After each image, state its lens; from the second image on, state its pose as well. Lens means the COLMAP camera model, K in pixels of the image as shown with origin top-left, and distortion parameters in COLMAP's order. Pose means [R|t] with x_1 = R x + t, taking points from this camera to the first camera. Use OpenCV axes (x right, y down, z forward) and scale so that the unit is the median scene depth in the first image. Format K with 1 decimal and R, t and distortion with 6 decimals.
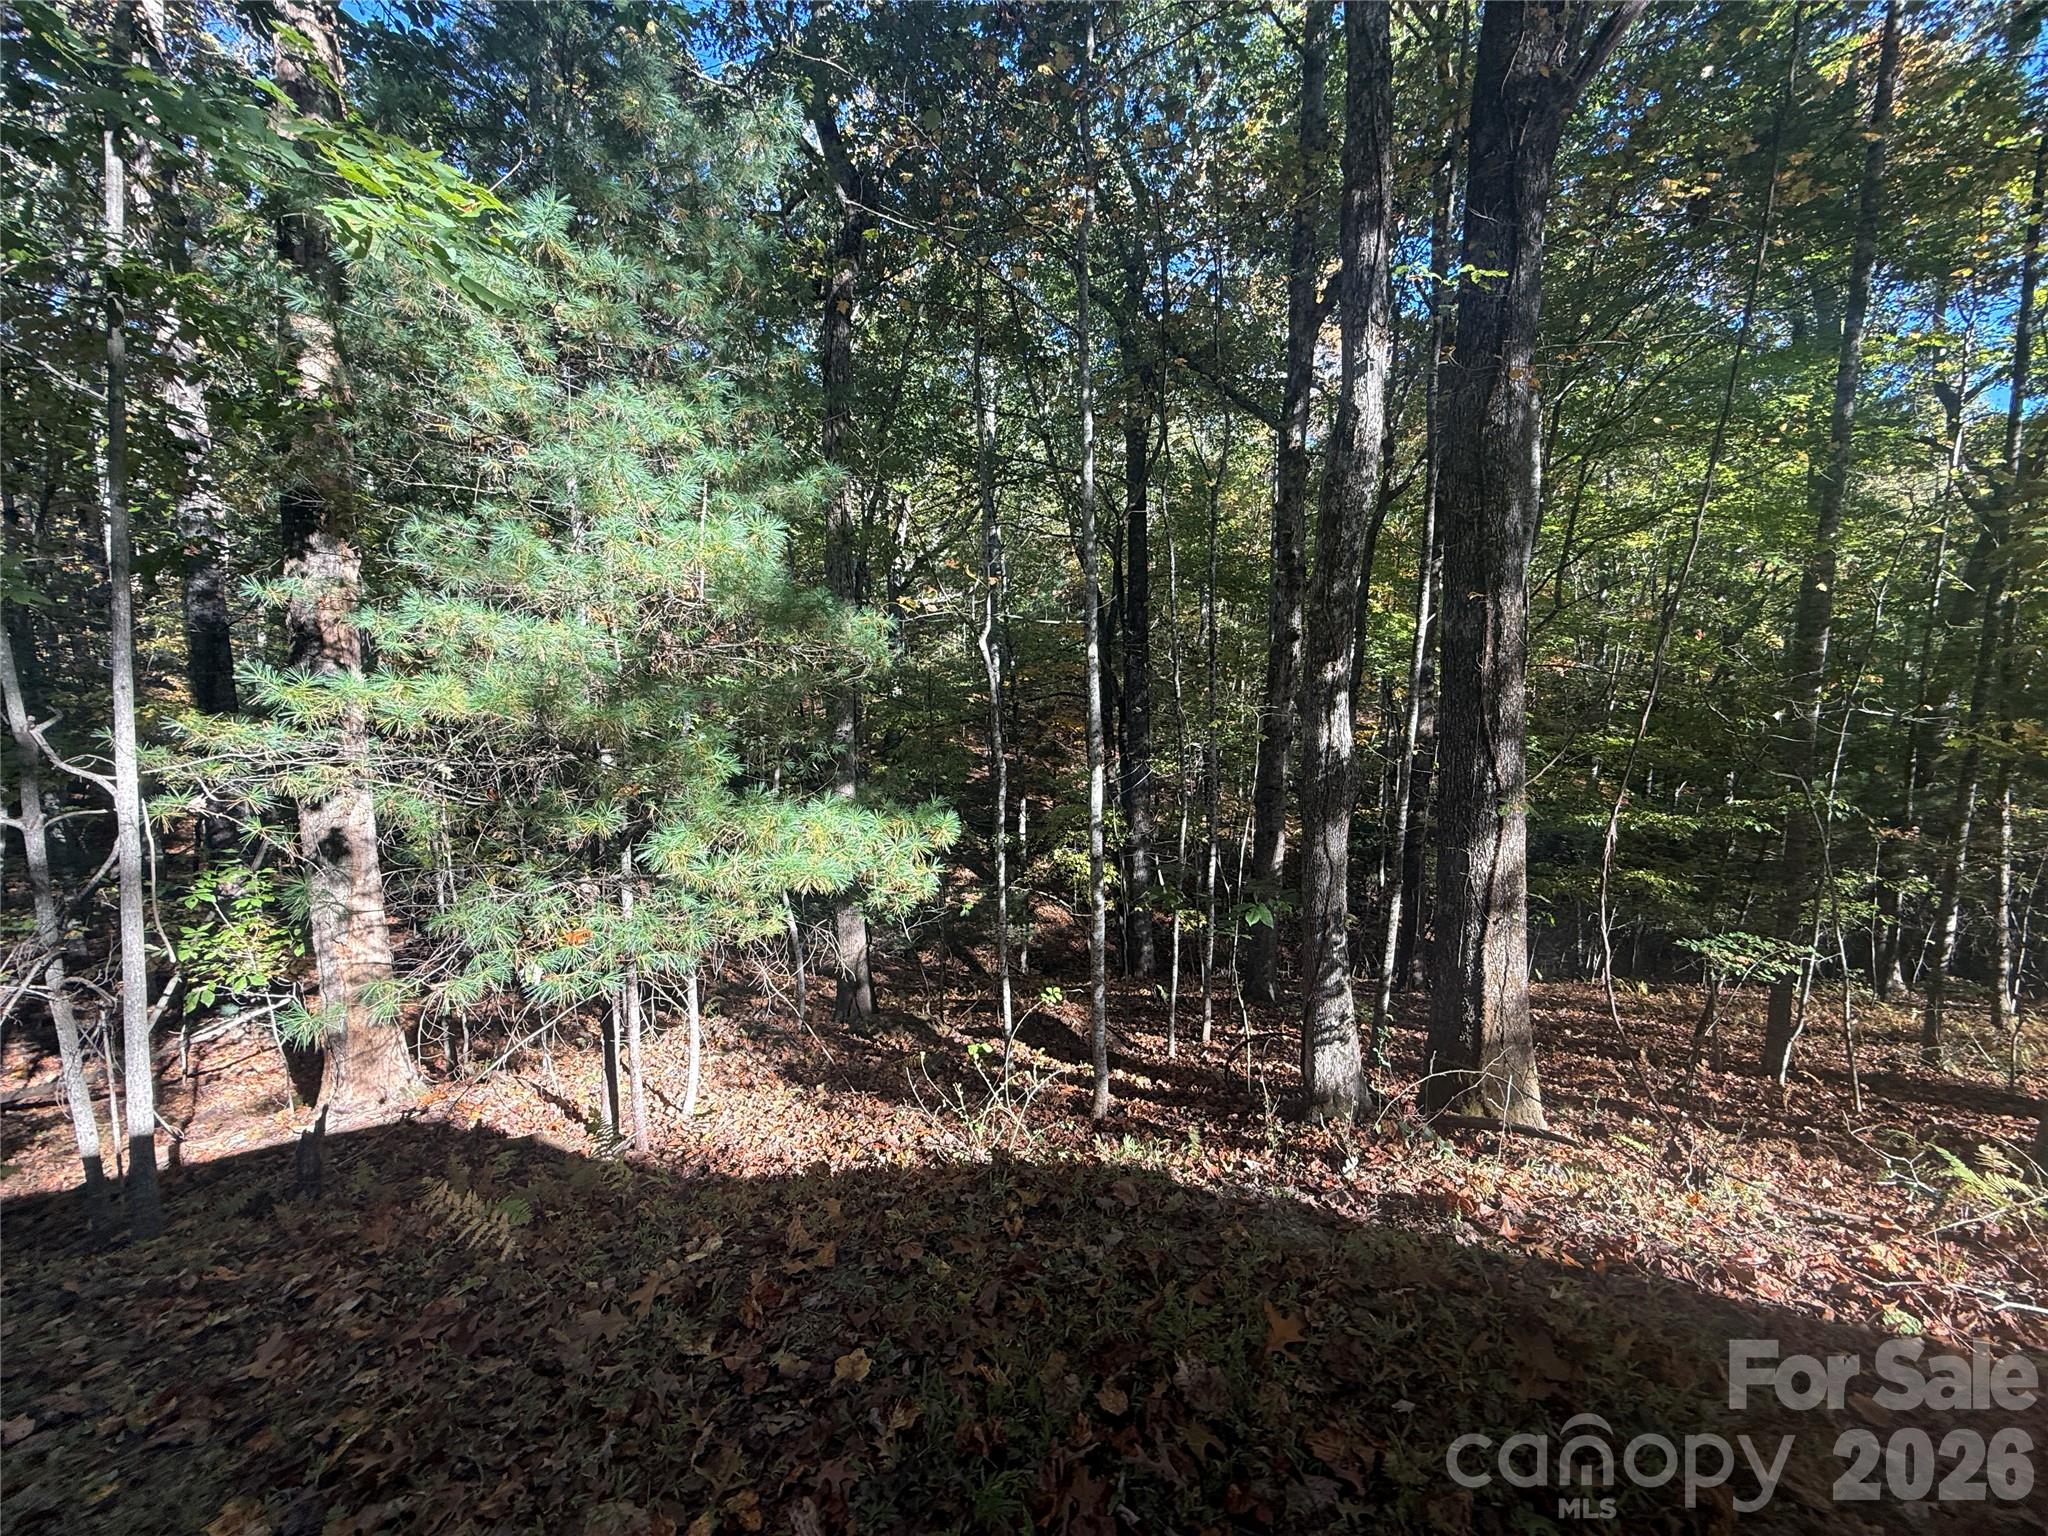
lens RADIAL K [[816.4, 0, 1024.0], [0, 816.4, 764.0], [0, 0, 1]] dist [-0.002748, 0.000229]
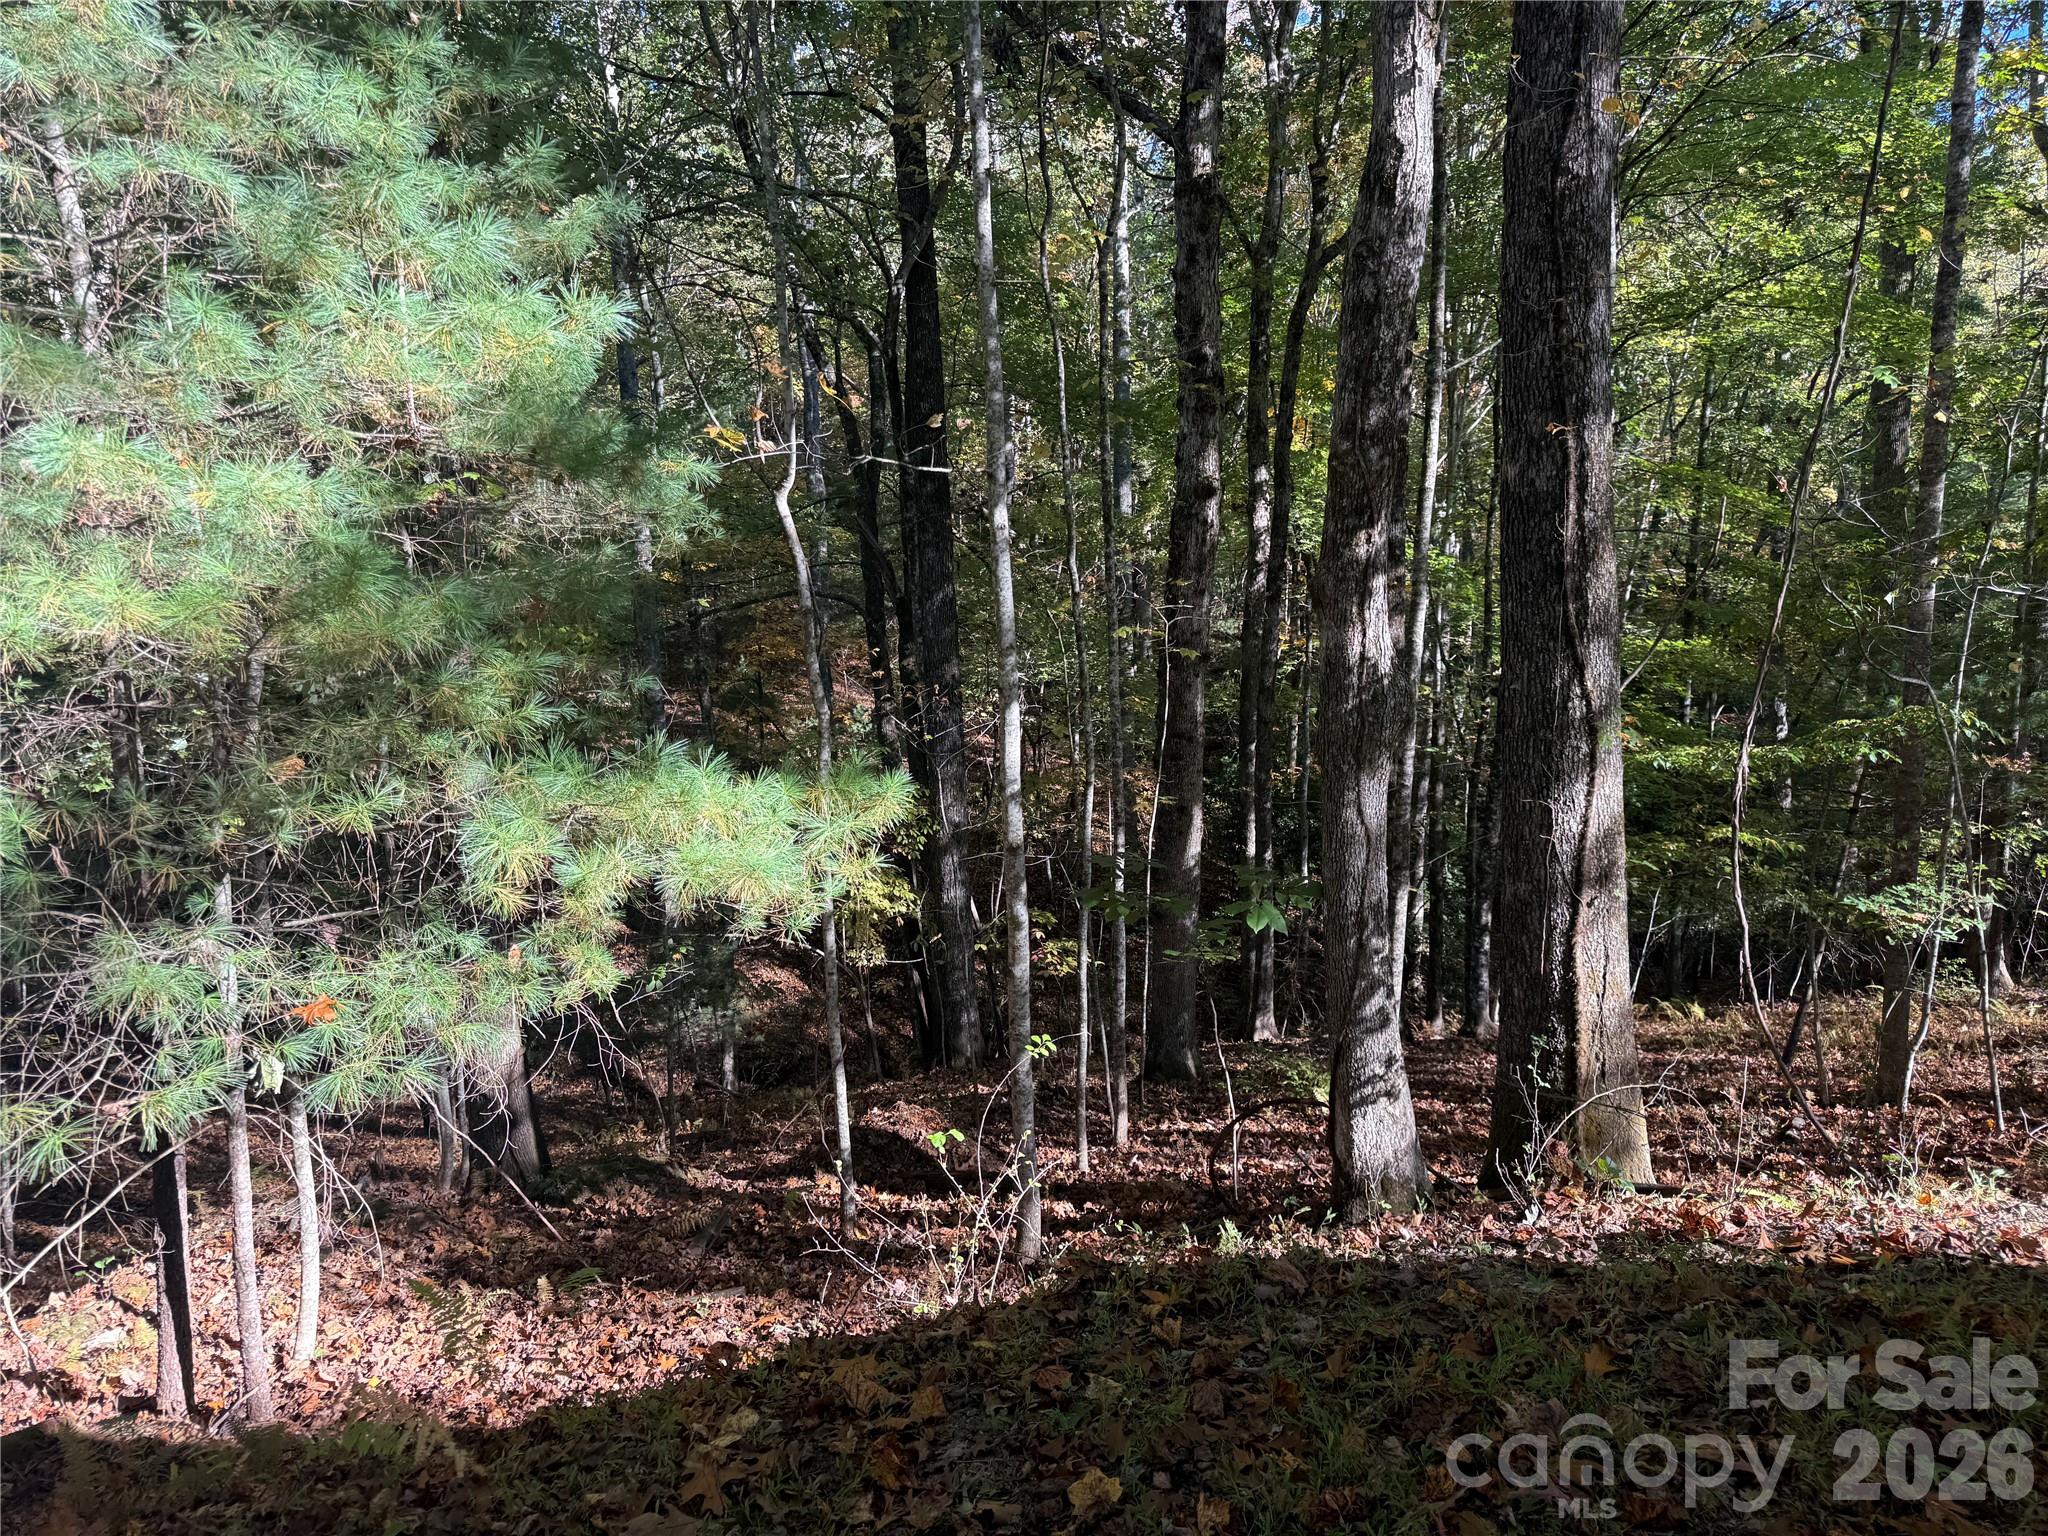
lens RADIAL K [[1456.5, 0, 1018.5], [0, 1456.5, 766.9], [0, 0, 1]] dist [0.021535, -0.023265]
pose [[0.969226, -0.048598, 0.241326, -0.185087], [0.040426, 0.998433, 0.038701, 0.010576], [-0.242829, -0.027754, 0.969672, -0.081984]]
